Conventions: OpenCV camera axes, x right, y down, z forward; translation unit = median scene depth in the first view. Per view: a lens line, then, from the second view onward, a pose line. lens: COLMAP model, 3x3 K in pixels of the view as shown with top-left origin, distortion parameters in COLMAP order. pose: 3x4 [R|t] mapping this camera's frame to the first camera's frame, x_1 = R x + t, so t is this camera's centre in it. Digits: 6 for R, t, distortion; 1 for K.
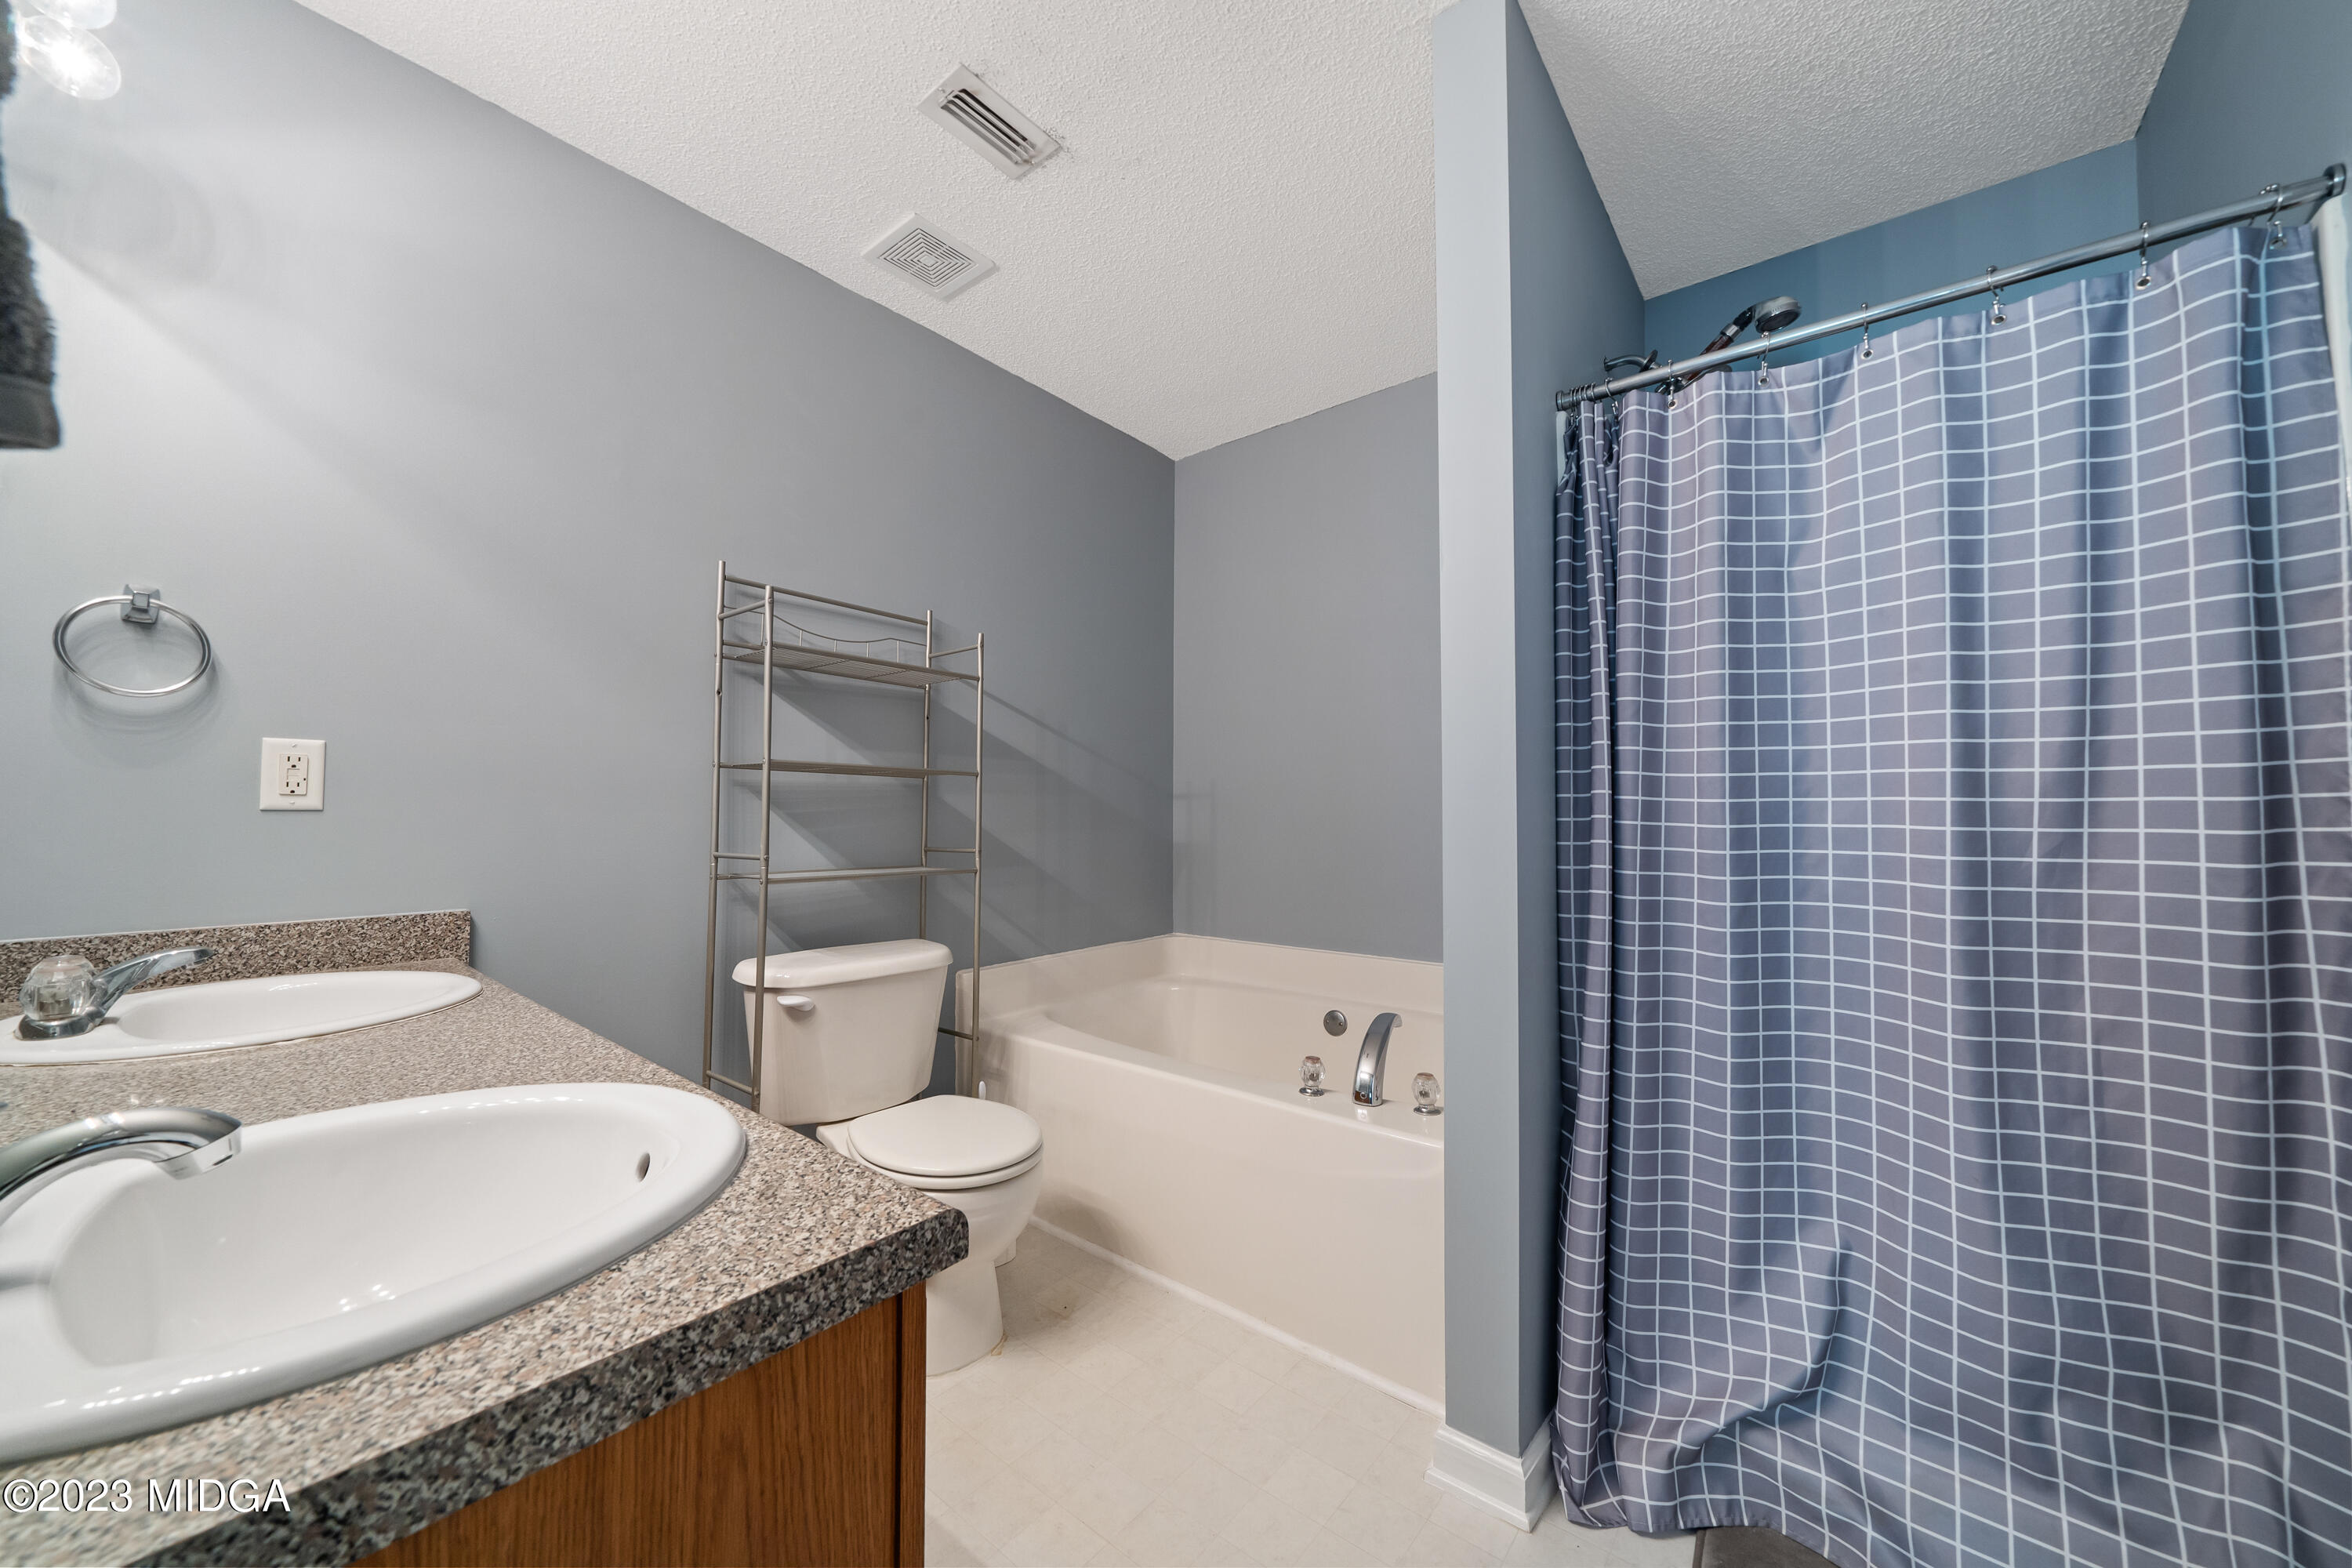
lens RADIAL K [[847.9, 0, 1176.0], [0, 847.9, 784.0], [0, 0, 1]] dist [-0.006821, 0.000232]
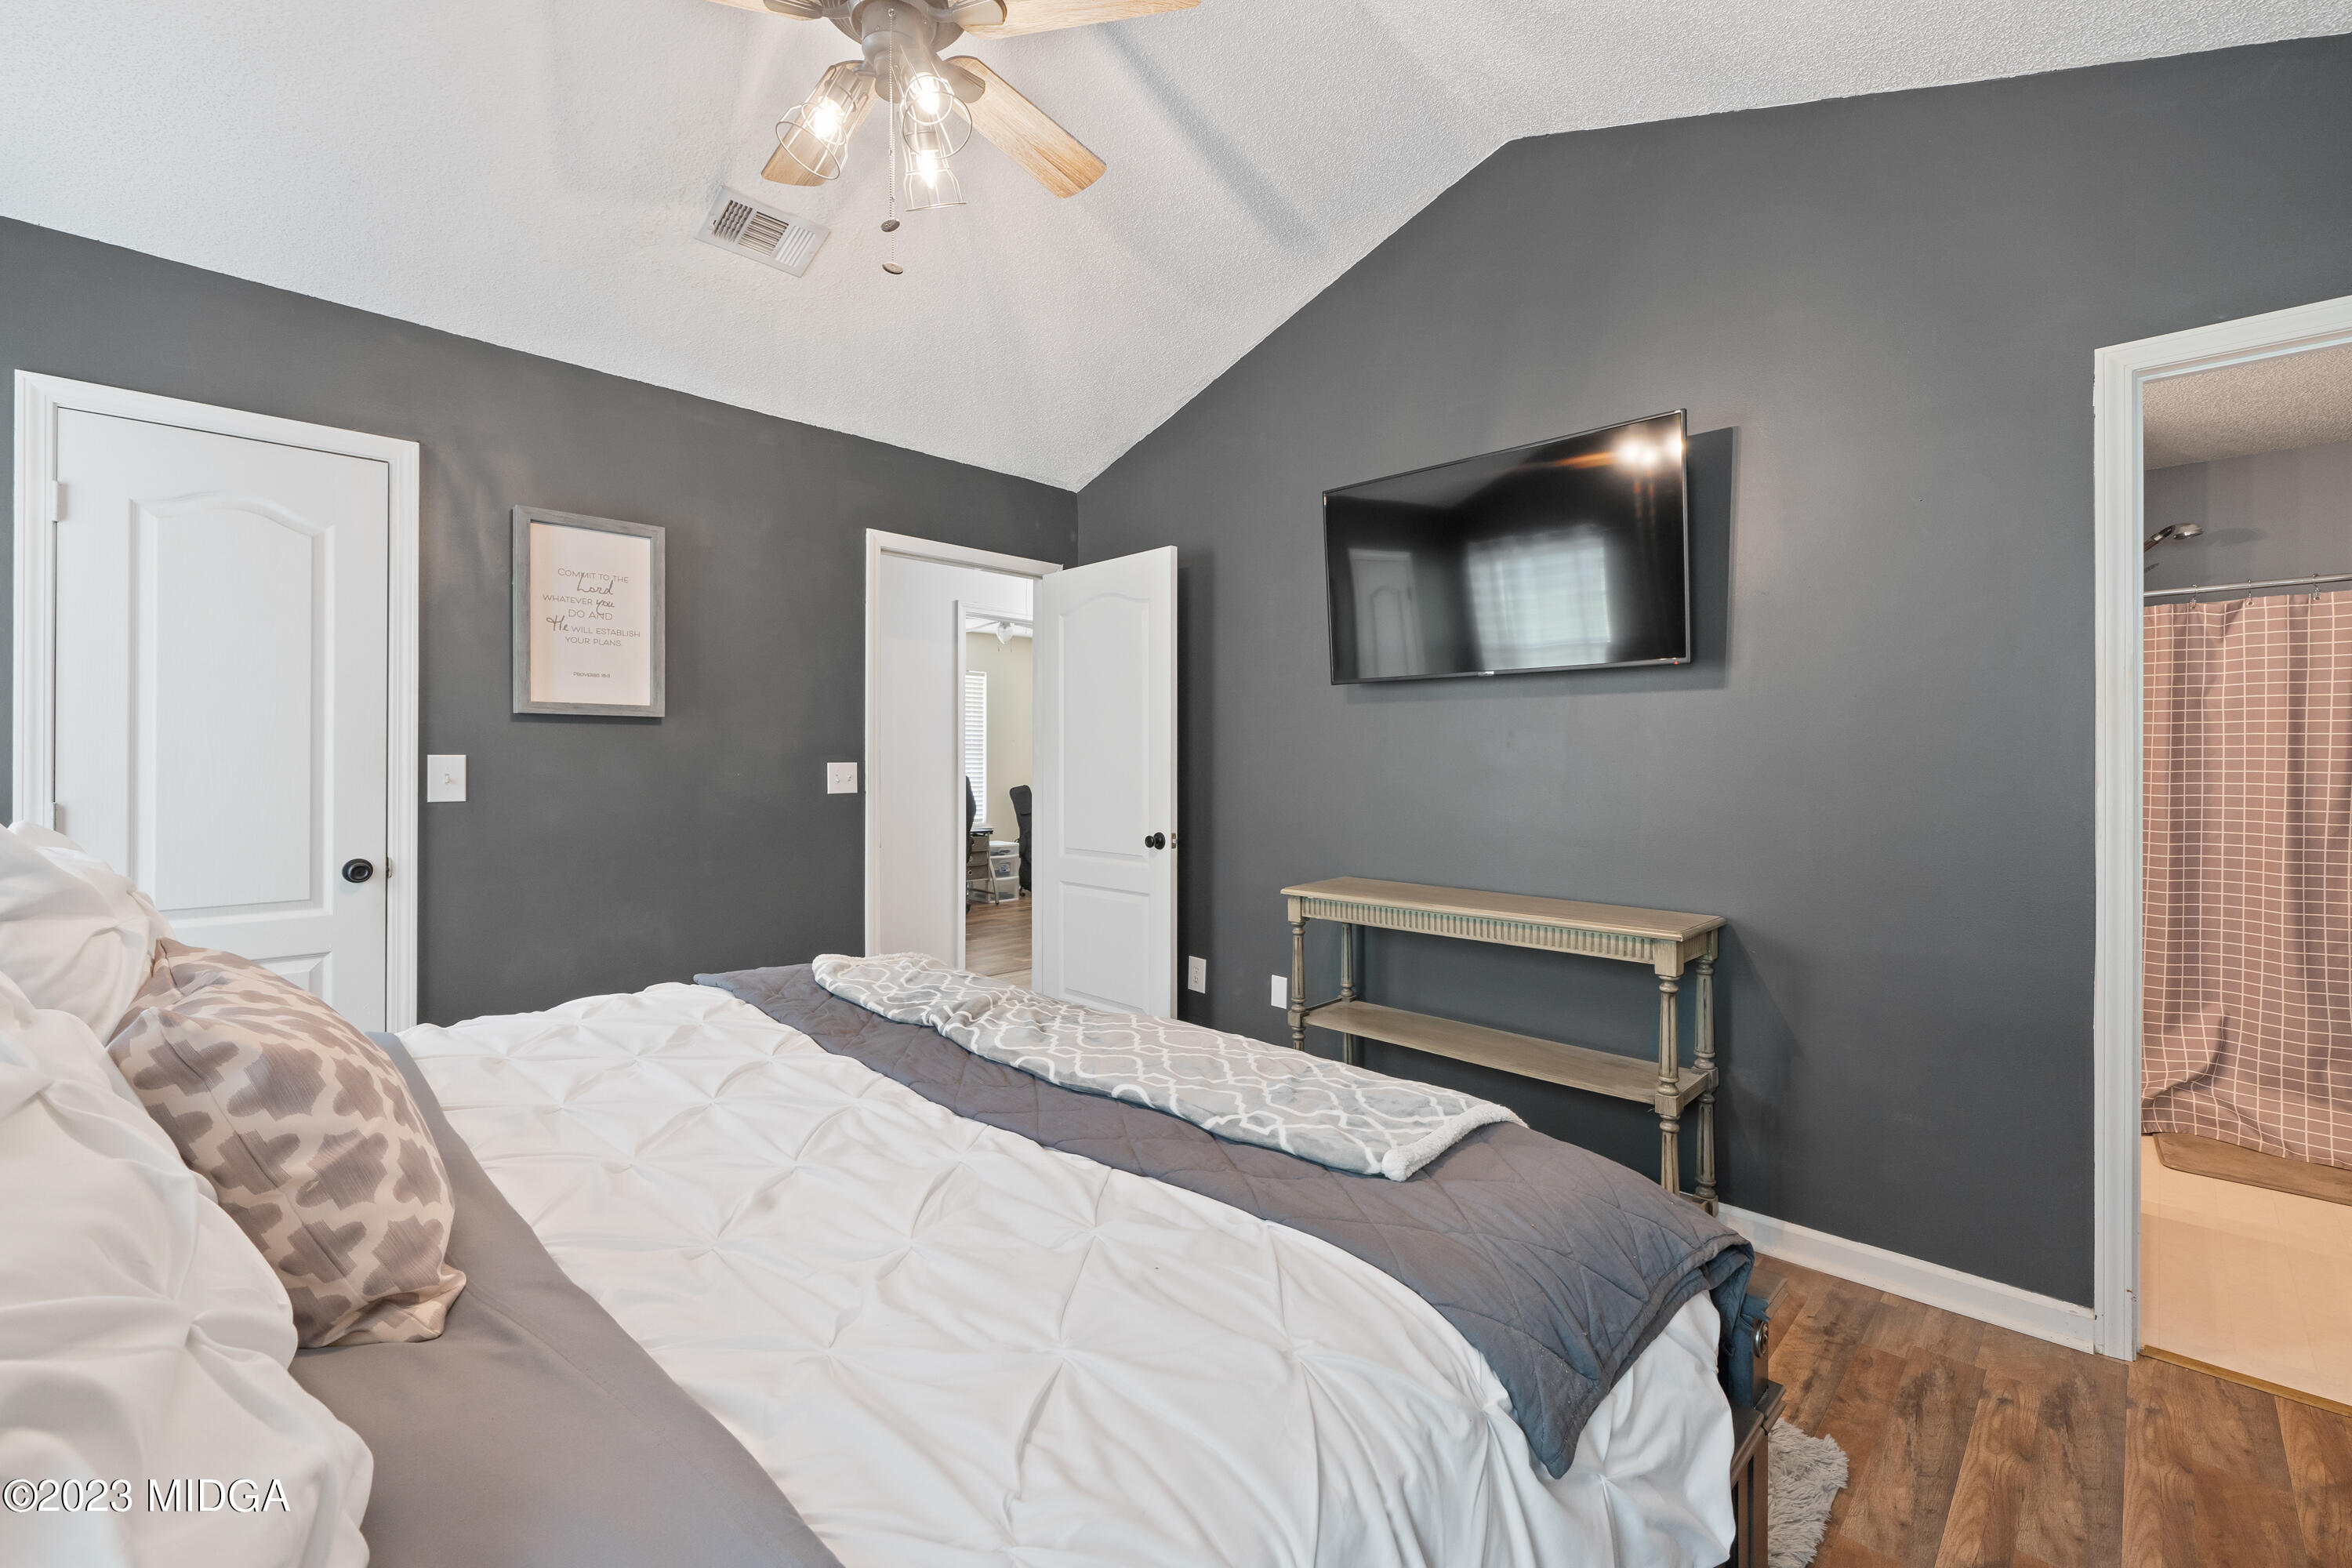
lens RADIAL K [[996.3, 0, 1171.7], [0, 996.3, 760.4], [0, 0, 1]] dist [0.000374, -0.000522]
pose [[0.994988, -0.002239, -0.099974, -1.800179], [0.005508, 0.999458, 0.032442, -0.220566], [0.099847, -0.032830, 0.994461, -1.963989]]
